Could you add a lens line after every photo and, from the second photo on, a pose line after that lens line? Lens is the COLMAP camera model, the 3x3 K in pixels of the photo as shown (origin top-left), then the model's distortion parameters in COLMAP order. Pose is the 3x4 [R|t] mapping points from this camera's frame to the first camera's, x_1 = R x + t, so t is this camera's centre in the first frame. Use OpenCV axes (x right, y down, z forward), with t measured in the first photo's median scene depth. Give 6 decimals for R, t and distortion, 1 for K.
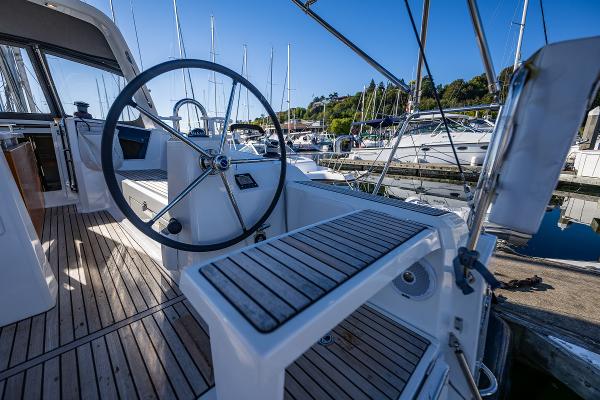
lens RADIAL K [[235.1, 0, 295.7], [0, 235.1, 200.1], [0, 0, 1]] dist [-0.004017, 0.000366]
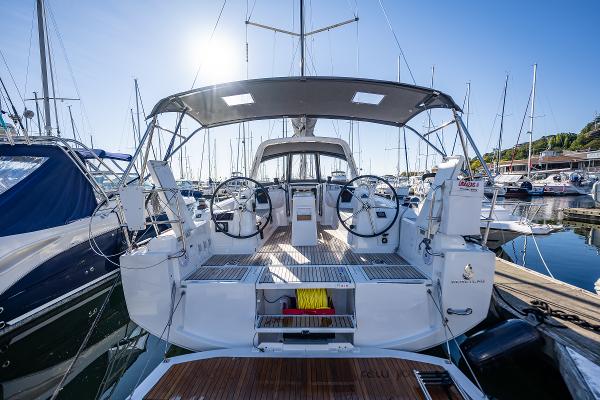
lens RADIAL K [[253.2, 0, 300.0], [0, 253.2, 198.6], [0, 0, 1]] dist [0.013559, 0.000315]
pose [[0.698059, 0.027084, -0.715528, 0.762552], [-0.155941, 0.981049, -0.114999, 0.136273], [0.698854, 0.191857, 0.689053, -1.009033]]
